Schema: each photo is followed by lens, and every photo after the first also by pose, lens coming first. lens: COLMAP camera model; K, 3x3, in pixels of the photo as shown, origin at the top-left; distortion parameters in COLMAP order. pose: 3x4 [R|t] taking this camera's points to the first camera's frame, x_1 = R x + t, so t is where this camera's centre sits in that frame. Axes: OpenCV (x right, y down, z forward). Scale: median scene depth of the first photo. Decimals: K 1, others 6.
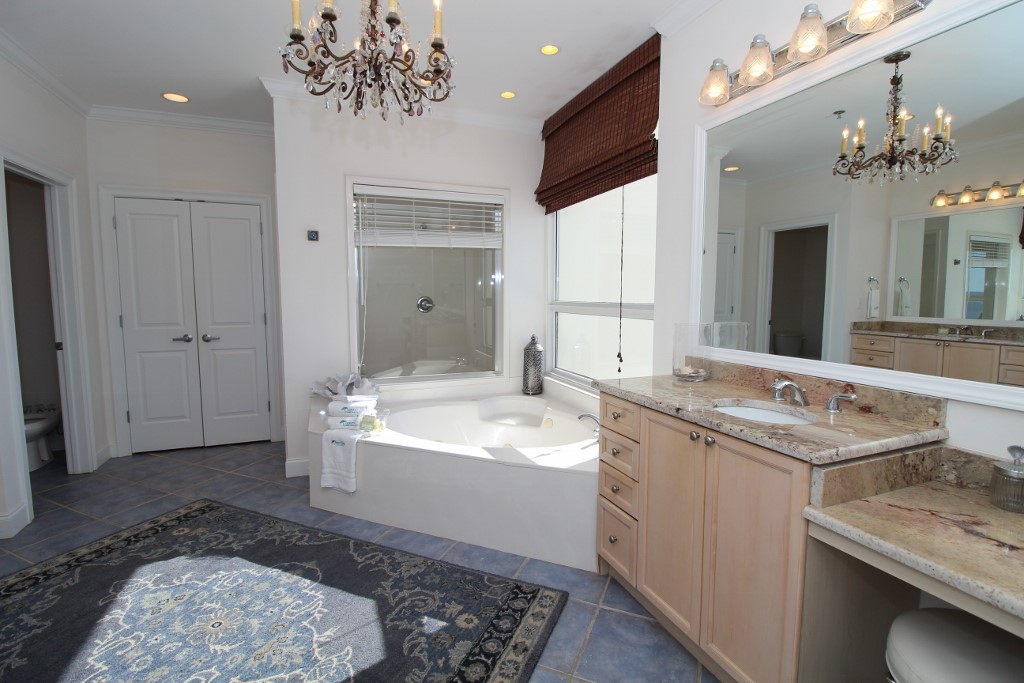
lens RADIAL K [[472.2, 0, 511.6], [0, 472.2, 333.6], [0, 0, 1]] dist [0.000474, -0.013746]
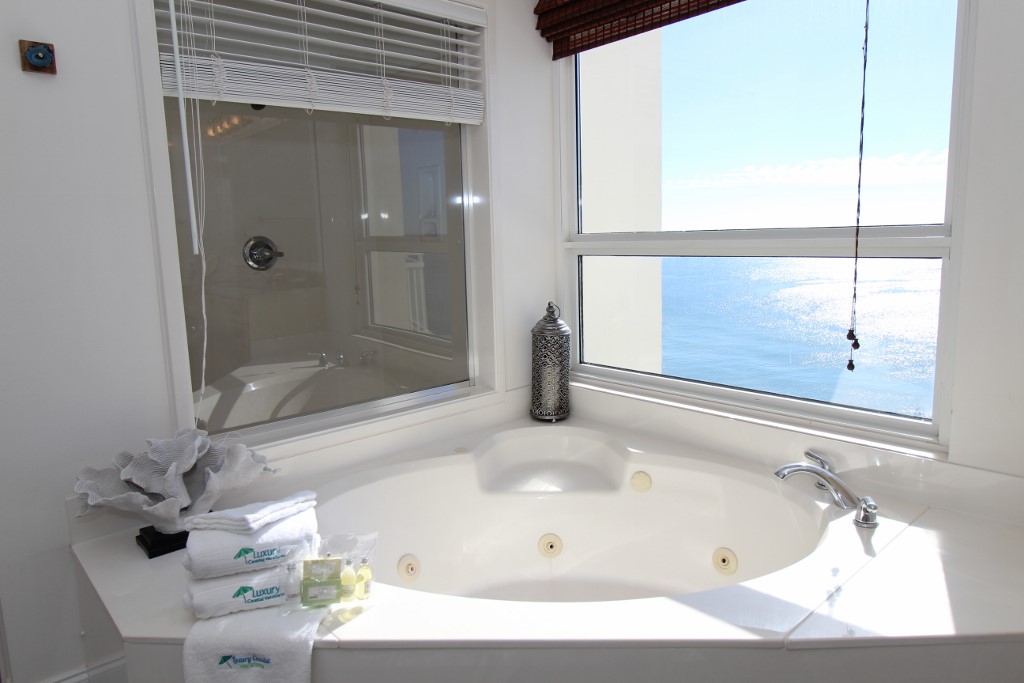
lens RADIAL K [[667.5, 0, 510.7], [0, 667.5, 326.2], [0, 0, 1]] dist [0.001188, -0.000461]
pose [[0.937784, -0.074831, 0.339060, -0.239553], [0.058132, 0.996555, 0.059156, -0.016833], [-0.342319, -0.035765, 0.938903, 0.357890]]
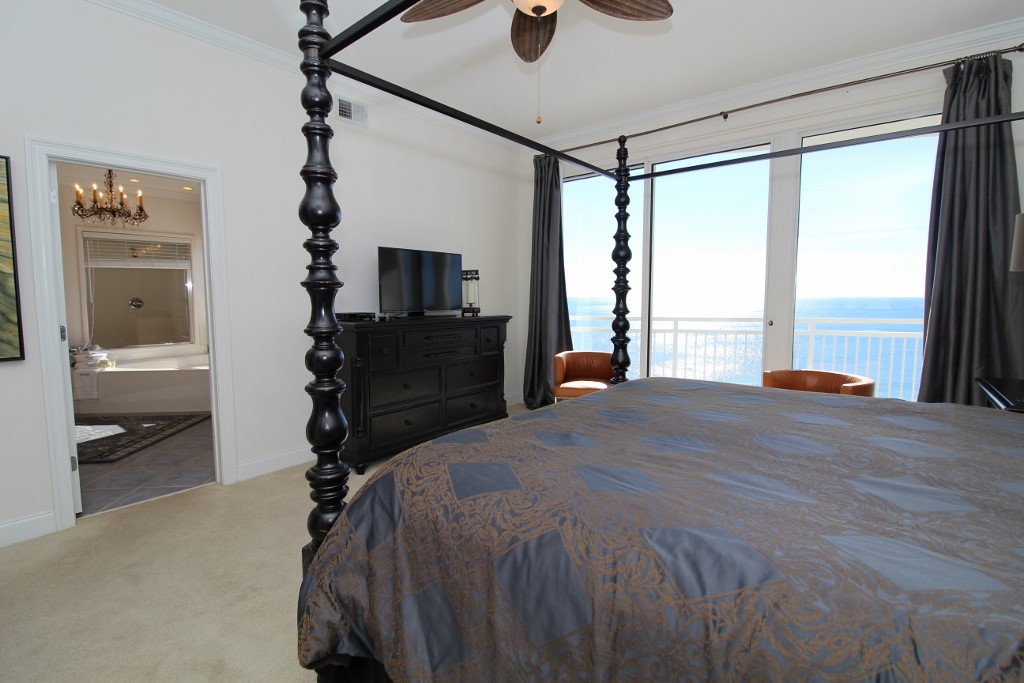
lens RADIAL K [[472.2, 0, 511.6], [0, 472.2, 333.6], [0, 0, 1]] dist [0.000474, -0.013746]
pose [[0.878588, -0.039420, 0.475951, 0.183406], [0.040707, 0.999142, 0.007607, 0.088919], [-0.475843, 0.012691, 0.879439, -1.072417]]
